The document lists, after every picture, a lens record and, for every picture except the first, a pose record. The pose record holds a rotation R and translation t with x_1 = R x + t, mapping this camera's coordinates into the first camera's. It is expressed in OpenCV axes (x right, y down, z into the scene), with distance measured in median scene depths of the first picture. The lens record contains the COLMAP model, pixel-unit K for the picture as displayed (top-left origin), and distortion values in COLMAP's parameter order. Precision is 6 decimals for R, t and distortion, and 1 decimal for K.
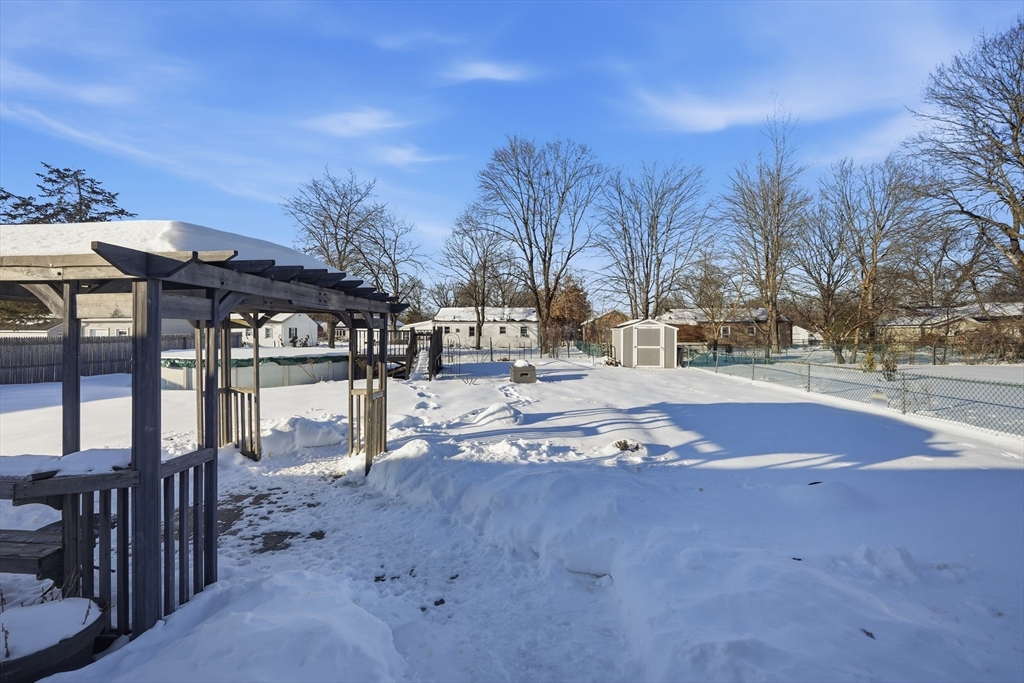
lens RADIAL K [[426.6, 0, 513.1], [0, 426.6, 330.6], [0, 0, 1]] dist [-0.000401, -0.006032]
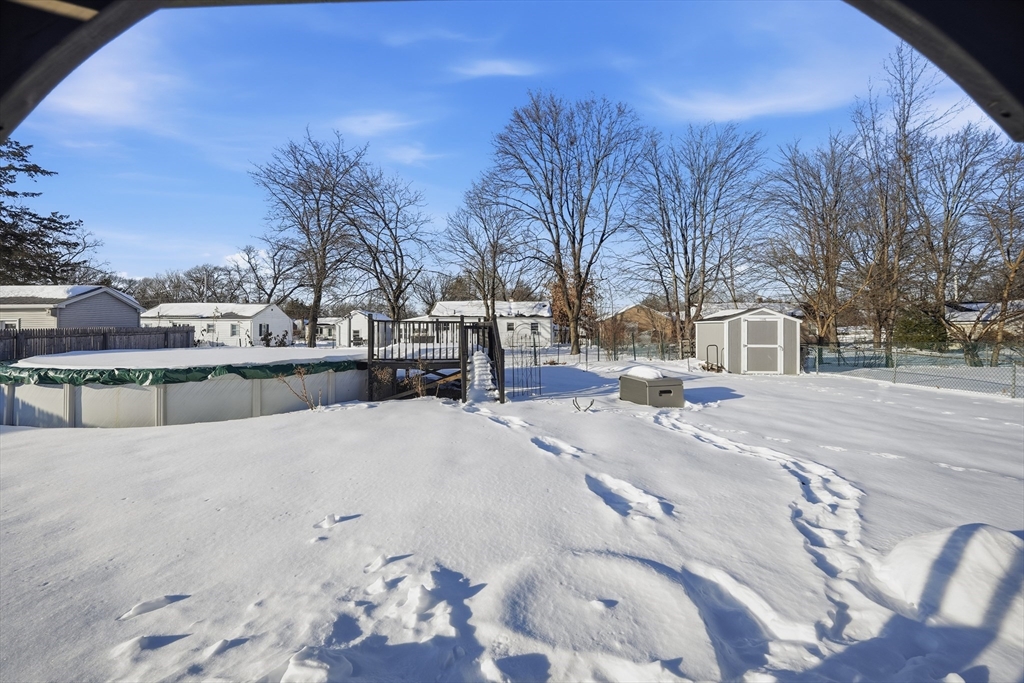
lens RADIAL K [[426.6, 0, 513.1], [0, 426.6, 330.6], [0, 0, 1]] dist [-0.000401, -0.006032]
pose [[0.998590, 0.000310, 0.053079, -0.089882], [-0.000447, 0.999997, 0.002575, 0.006129], [-0.053078, -0.002595, 0.998587, 0.168524]]
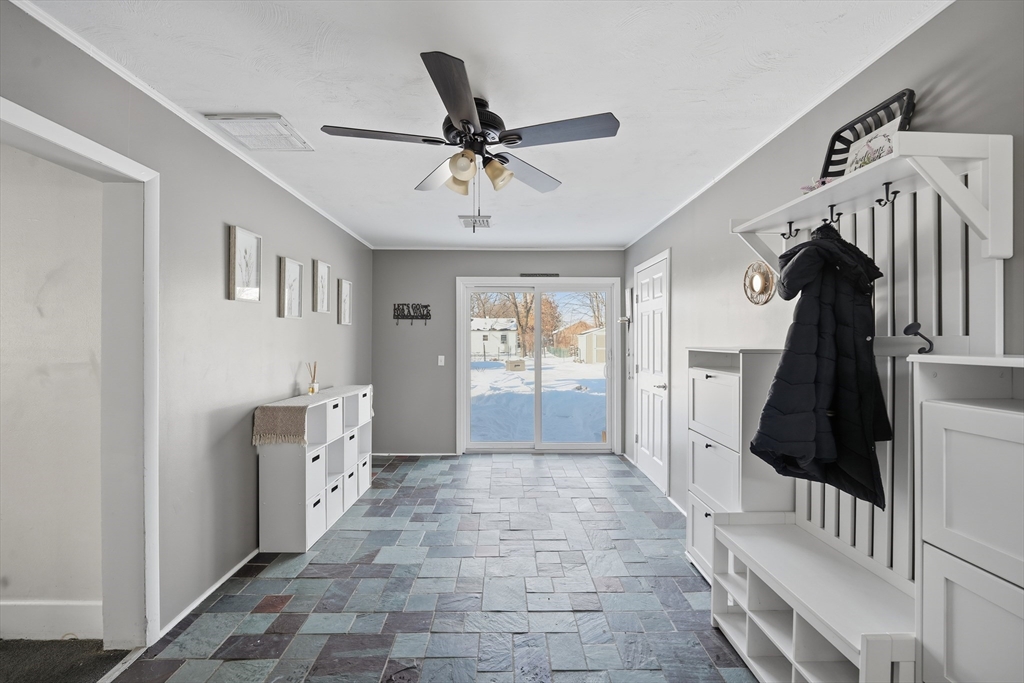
lens RADIAL K [[418.3, 0, 511.6], [0, 418.3, 338.2], [0, 0, 1]] dist [-0.000934, -0.006234]
pose [[0.997989, -0.000040, 0.063393, -0.035143], [0.000260, 0.999994, -0.003458, 0.005604], [-0.063393, 0.003468, 0.997983, -0.178591]]
